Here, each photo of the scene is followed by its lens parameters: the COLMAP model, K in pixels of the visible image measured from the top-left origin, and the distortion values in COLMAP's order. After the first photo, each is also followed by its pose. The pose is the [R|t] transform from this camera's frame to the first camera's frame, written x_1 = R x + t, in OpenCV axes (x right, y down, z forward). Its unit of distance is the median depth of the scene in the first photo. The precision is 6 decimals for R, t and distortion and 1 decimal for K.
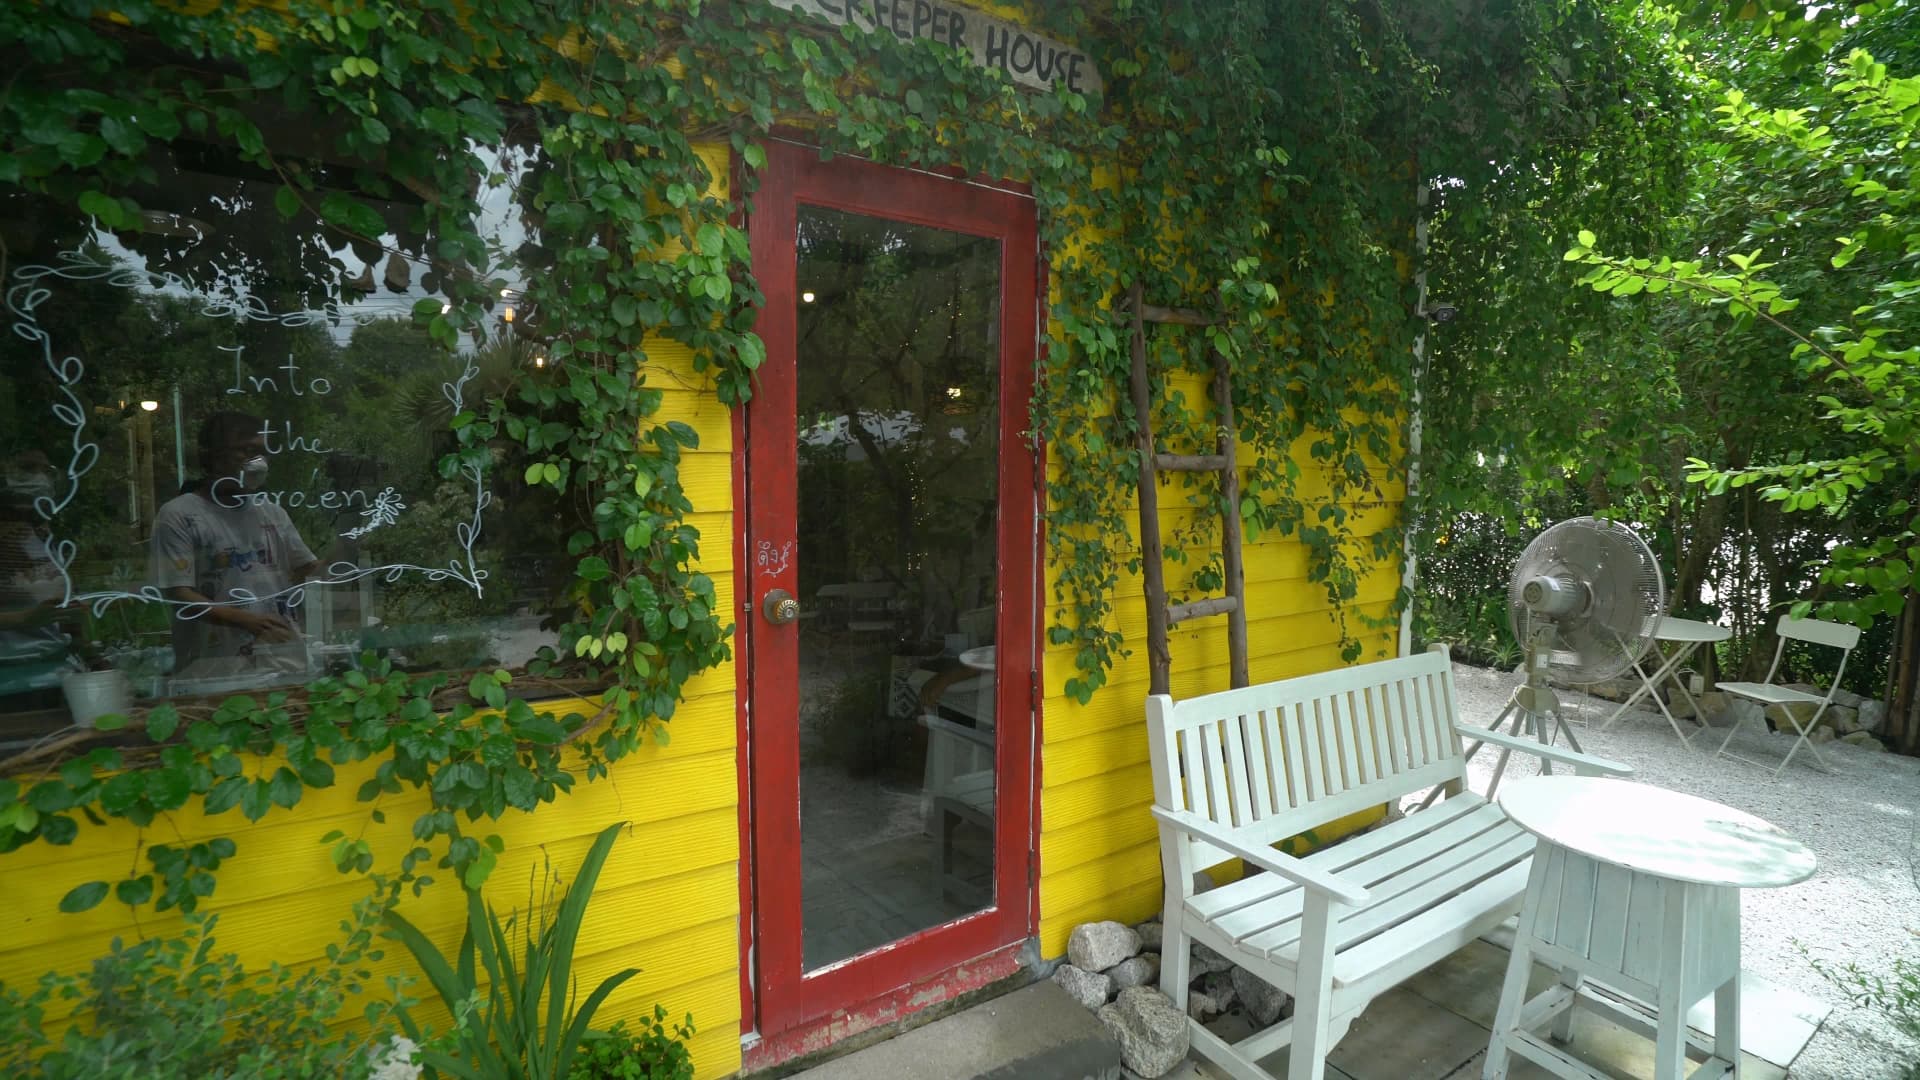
lens RADIAL K [[899.4, 0, 946.0], [0, 899.4, 536.4], [0, 0, 1]] dist [-0.063287, 0.026294]
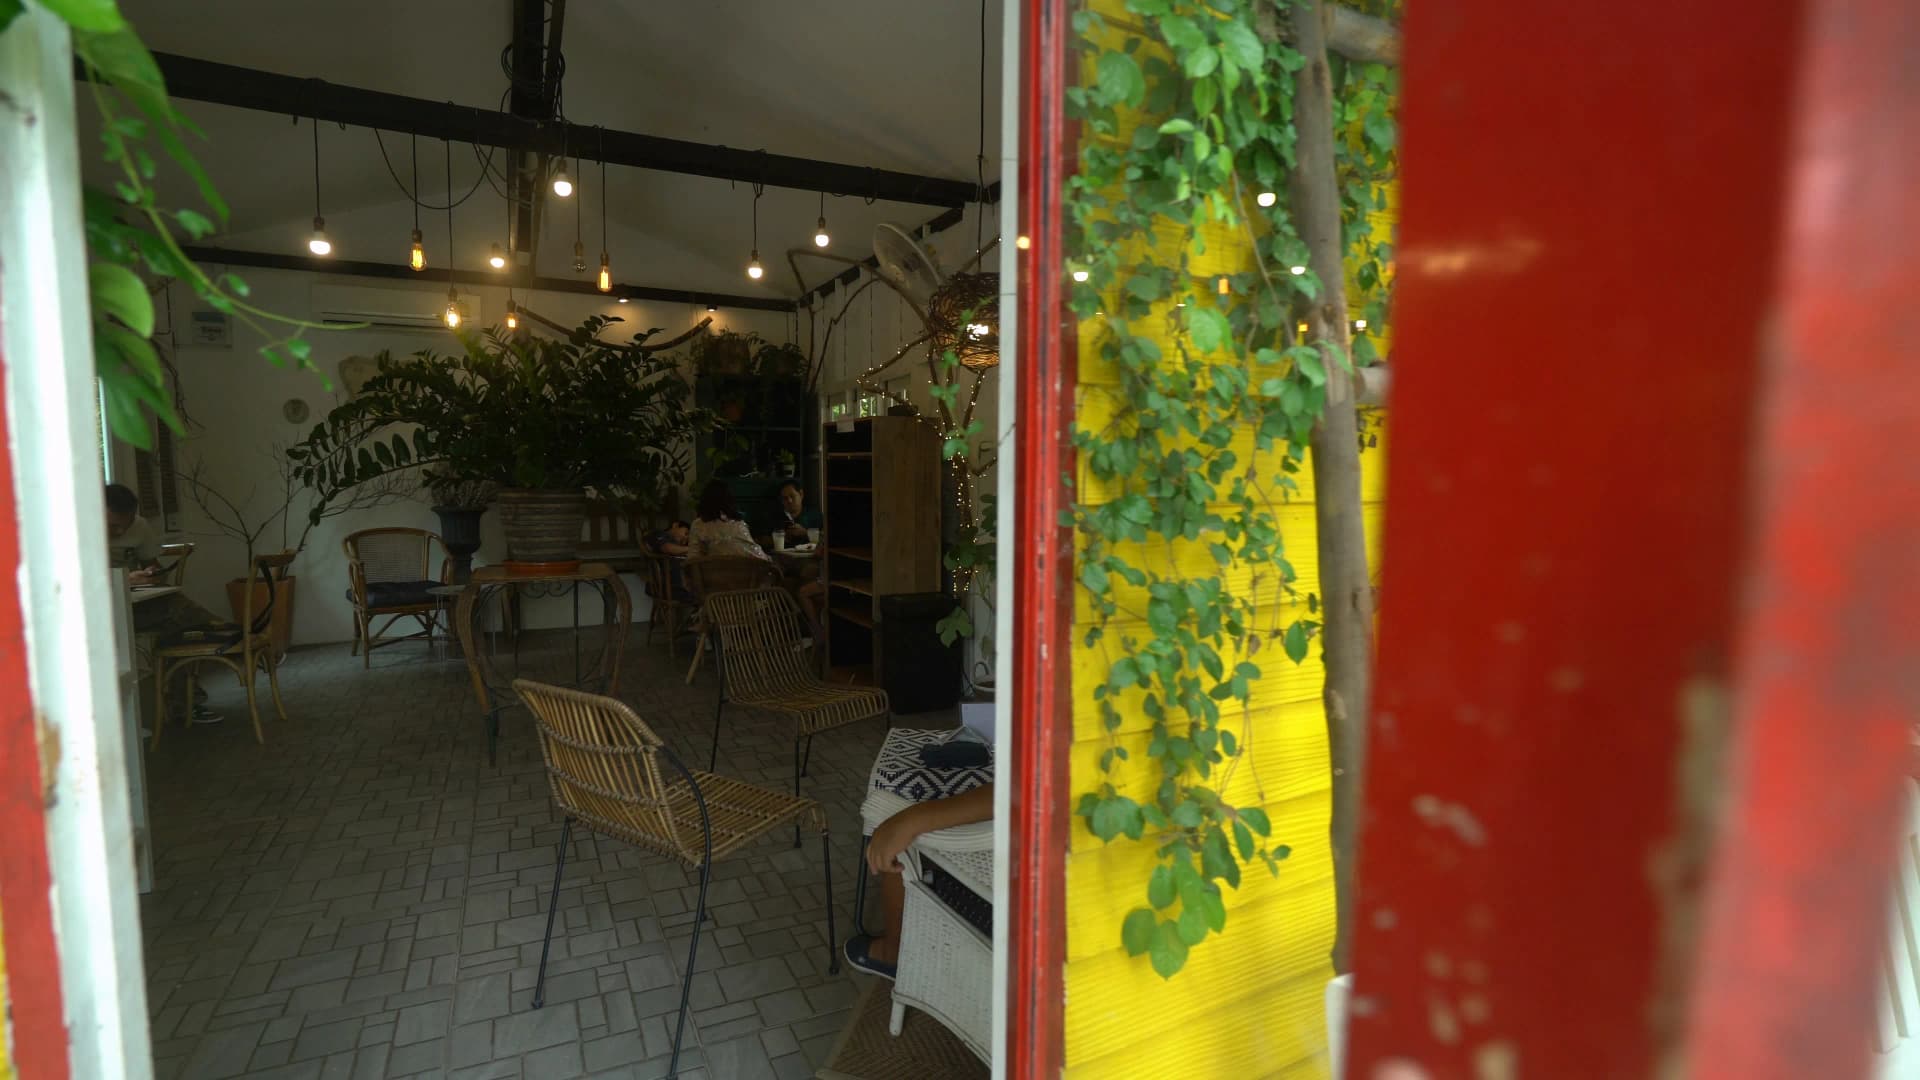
lens RADIAL K [[899.4, 0, 946.0], [0, 899.4, 536.4], [0, 0, 1]] dist [-0.063287, 0.026294]
pose [[0.993164, 0.010667, -0.116239, 0.098405], [-0.010342, 0.999941, 0.003399, -0.014564], [0.116268, -0.002174, 0.993215, 0.590291]]
